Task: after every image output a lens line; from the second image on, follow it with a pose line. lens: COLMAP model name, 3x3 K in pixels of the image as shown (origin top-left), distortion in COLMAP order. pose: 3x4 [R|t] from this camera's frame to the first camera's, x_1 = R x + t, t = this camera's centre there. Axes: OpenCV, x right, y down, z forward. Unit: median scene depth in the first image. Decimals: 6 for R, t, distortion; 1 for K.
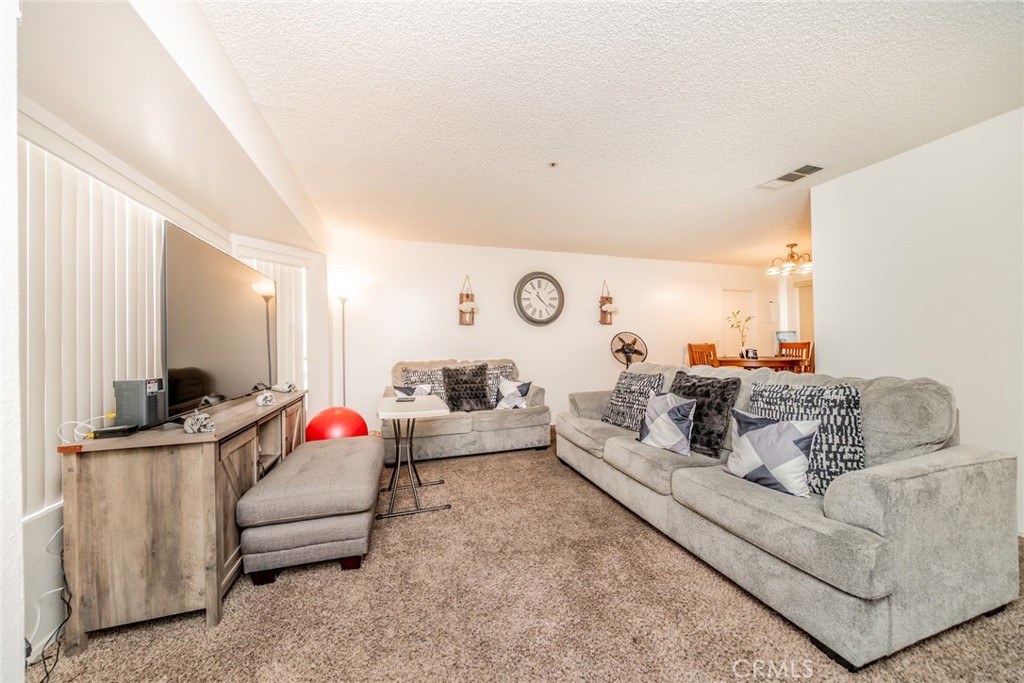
lens RADIAL K [[348.1, 0, 512.0], [0, 348.1, 341.5], [0, 0, 1]] dist [-0.002370, -0.000148]
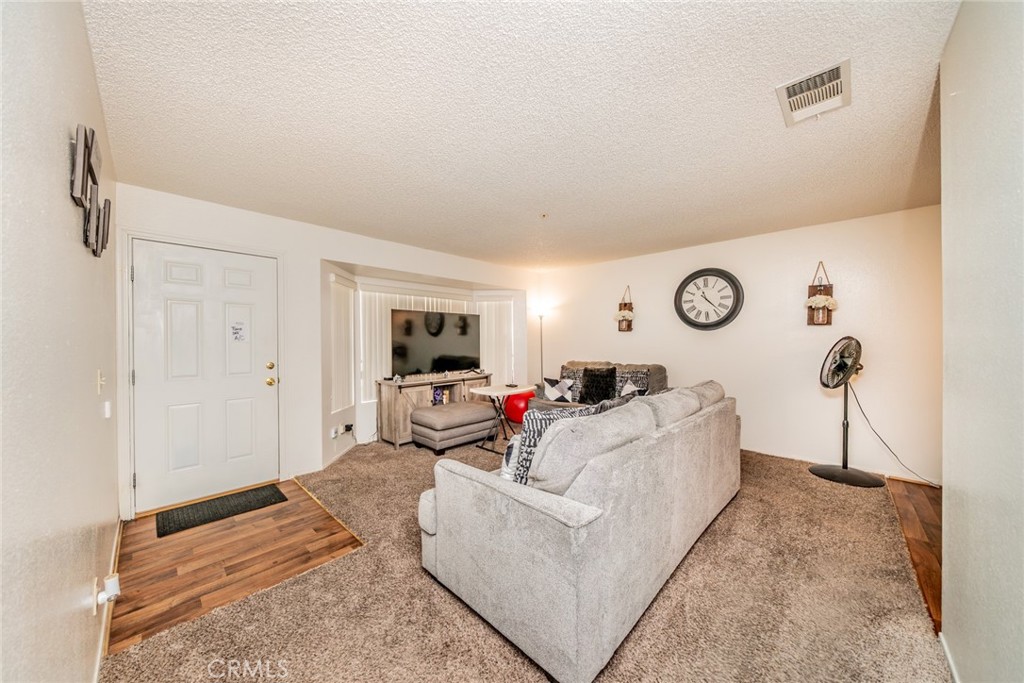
lens RADIAL K [[348.1, 0, 512.0], [0, 348.1, 341.5], [0, 0, 1]] dist [-0.002370, -0.000148]
pose [[0.503400, 0.000138, -0.864054, 0.603264], [-0.011532, 0.999912, -0.006559, -0.004307], [0.863977, 0.013266, 0.503357, 0.133727]]
